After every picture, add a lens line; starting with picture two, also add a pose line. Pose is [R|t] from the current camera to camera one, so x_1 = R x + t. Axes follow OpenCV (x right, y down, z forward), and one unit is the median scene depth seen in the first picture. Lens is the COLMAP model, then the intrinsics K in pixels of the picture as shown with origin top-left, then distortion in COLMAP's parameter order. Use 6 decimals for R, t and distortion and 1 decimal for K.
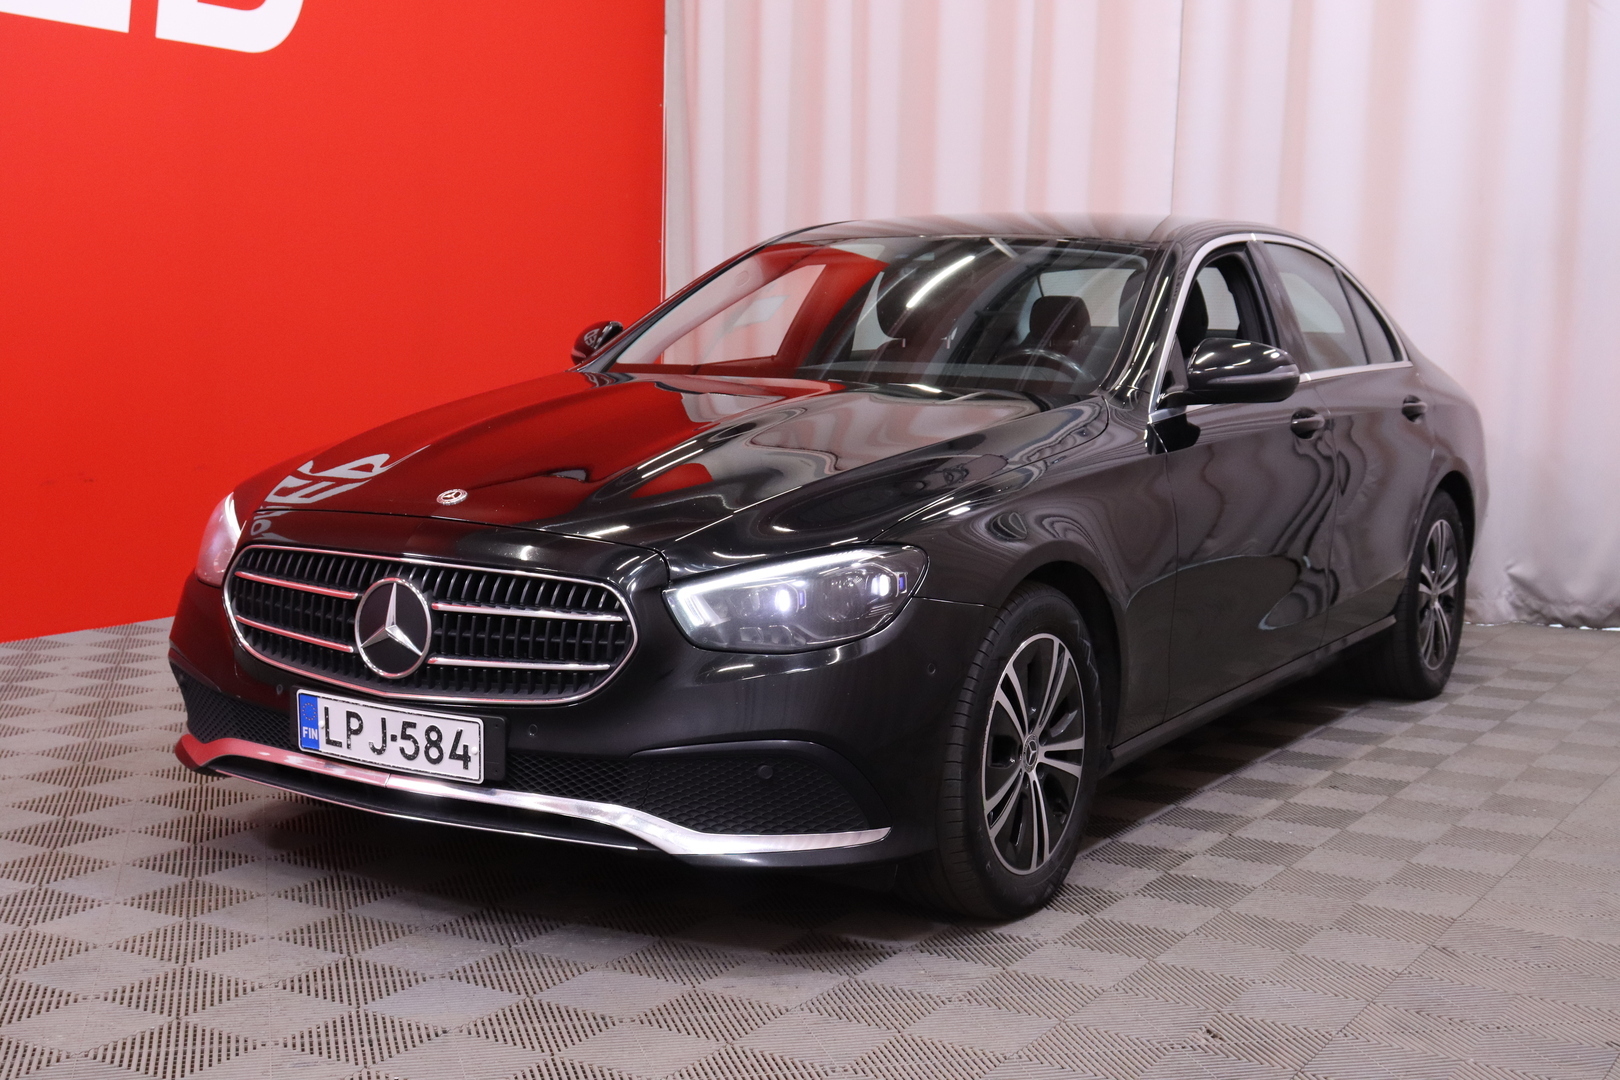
lens RADIAL K [[2147.4, 0, 797.1], [0, 2147.4, 617.0], [0, 0, 1]] dist [0.153419, 0.000000]
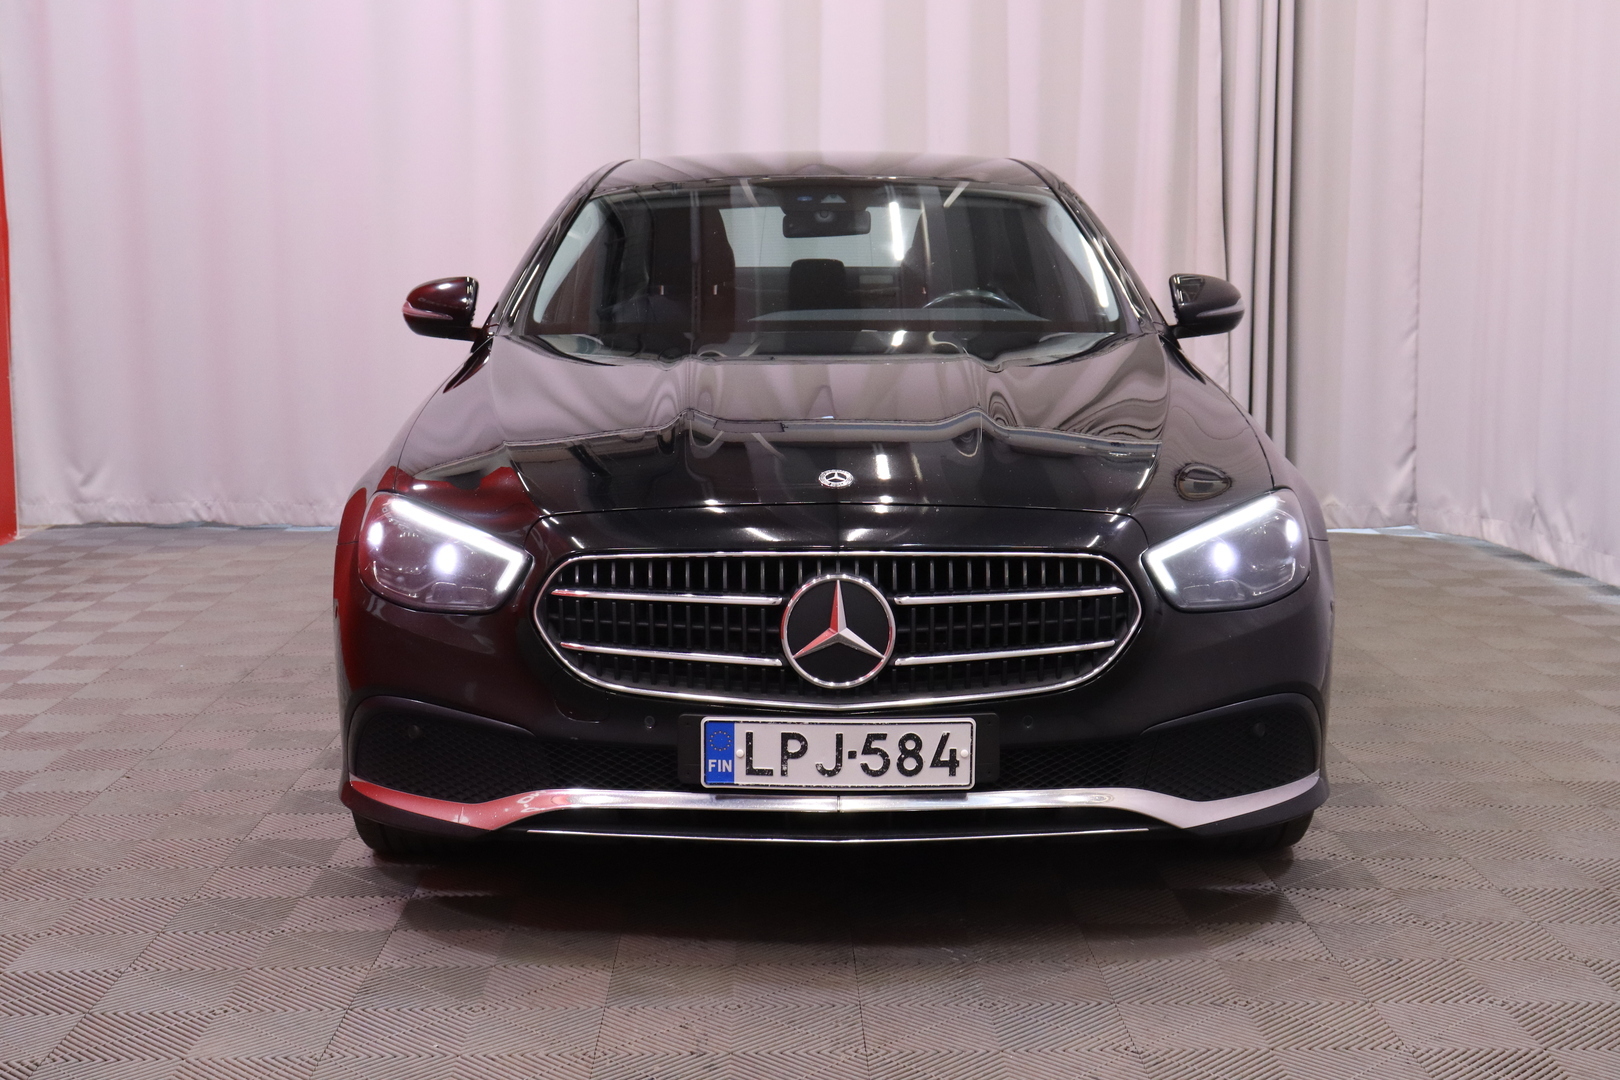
lens RADIAL K [[2161.3, 0, 818.1], [0, 2161.3, 553.0], [0, 0, 1]] dist [0.000701, 0.000000]
pose [[0.846181, -0.102389, 0.522967, -0.647844], [0.102216, 0.994331, 0.029286, -0.053051], [-0.523001, 0.028674, 0.851850, 0.250033]]
